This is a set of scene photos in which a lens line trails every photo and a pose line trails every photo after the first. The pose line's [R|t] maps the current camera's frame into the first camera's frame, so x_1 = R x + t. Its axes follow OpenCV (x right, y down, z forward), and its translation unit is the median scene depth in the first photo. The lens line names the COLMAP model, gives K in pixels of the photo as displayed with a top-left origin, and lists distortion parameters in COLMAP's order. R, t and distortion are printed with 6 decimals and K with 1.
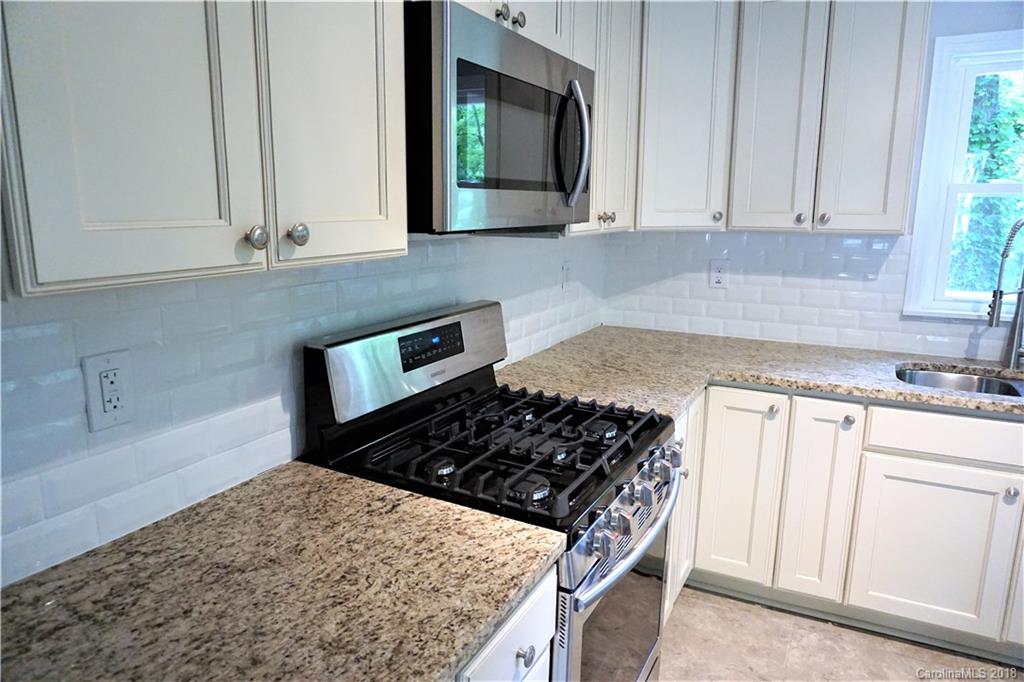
lens RADIAL K [[692.4, 0, 512.0], [0, 692.4, 341.0], [0, 0, 1]] dist [-0.047668, 0.039202]
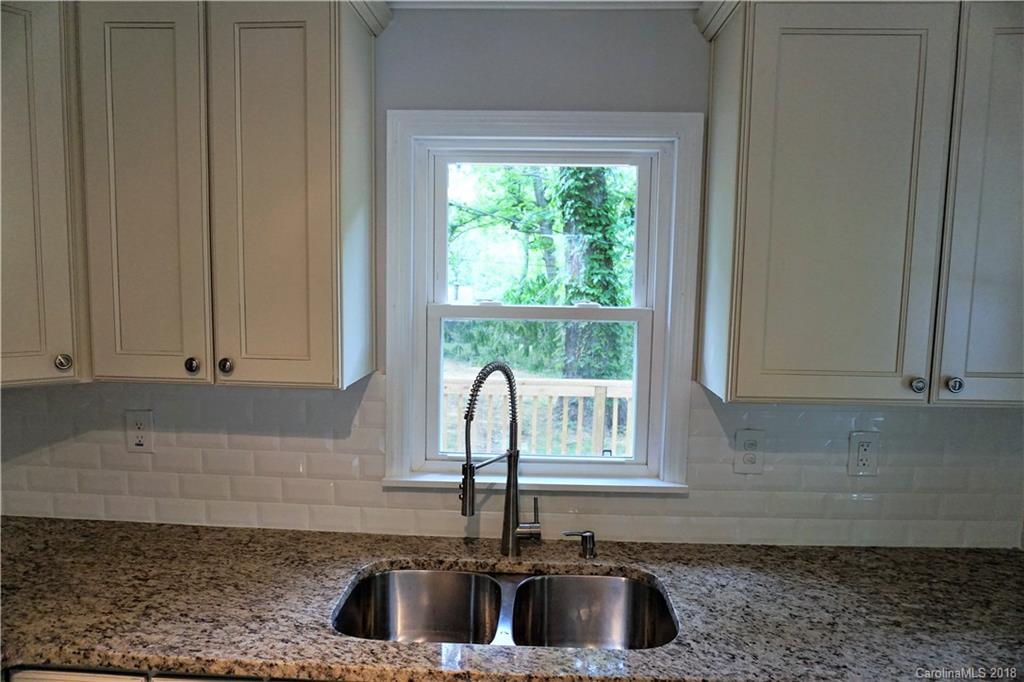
lens RADIAL K [[692.4, 0, 512.0], [0, 692.4, 341.0], [0, 0, 1]] dist [-0.047668, 0.039202]
pose [[0.908648, -0.028793, 0.416570, 0.470494], [0.066197, 0.994937, -0.075622, -0.146994], [-0.412283, 0.096289, 0.905953, 0.330016]]
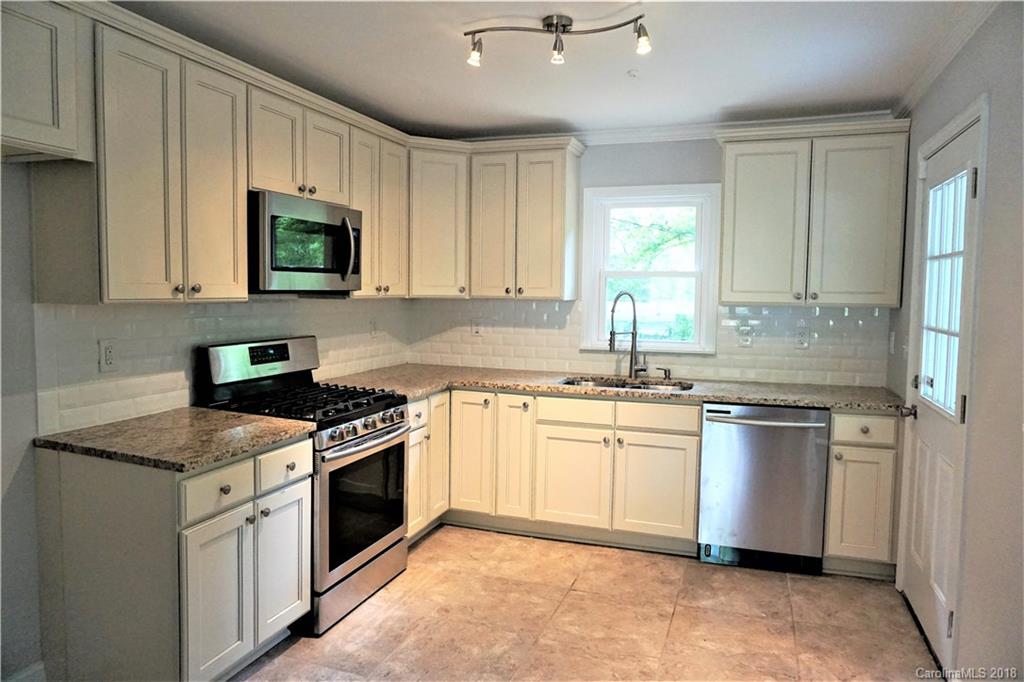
lens RADIAL K [[692.4, 0, 512.0], [0, 692.4, 341.0], [0, 0, 1]] dist [-0.047668, 0.039202]
pose [[0.990992, -0.001769, 0.133911, 0.224345], [0.017685, 0.992884, -0.117763, 0.159051], [-0.132750, 0.119071, 0.983971, -0.724503]]
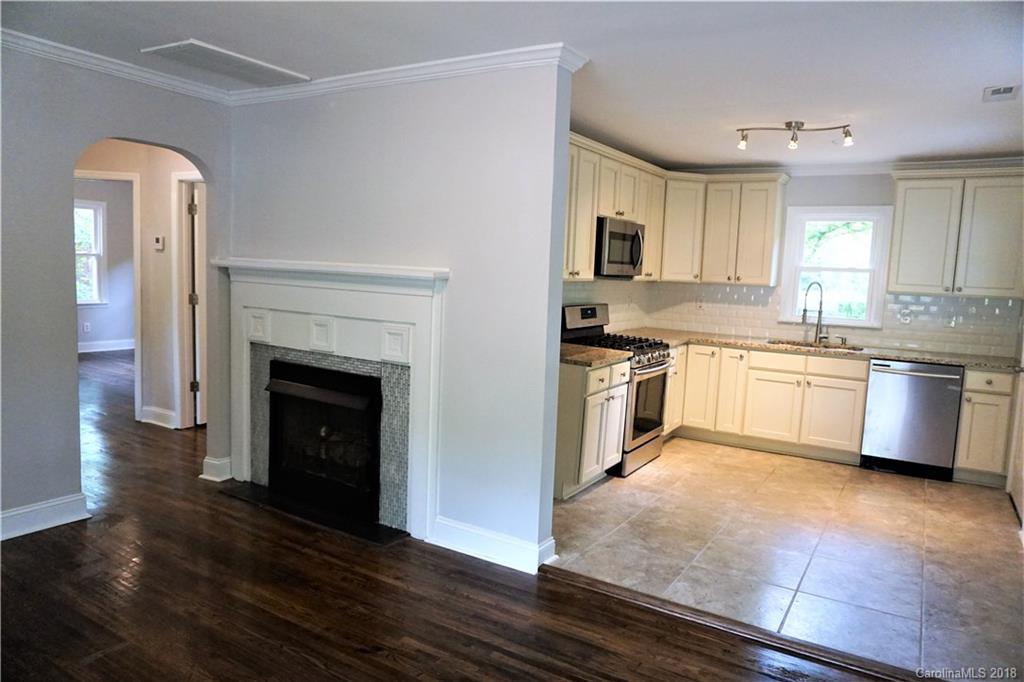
lens RADIAL K [[692.4, 0, 512.0], [0, 692.4, 341.0], [0, 0, 1]] dist [-0.047668, 0.039202]
pose [[0.996462, 0.044099, -0.071547, -0.179419], [-0.050209, 0.995031, -0.085977, 0.321480], [0.067400, 0.089265, 0.993725, -1.609120]]
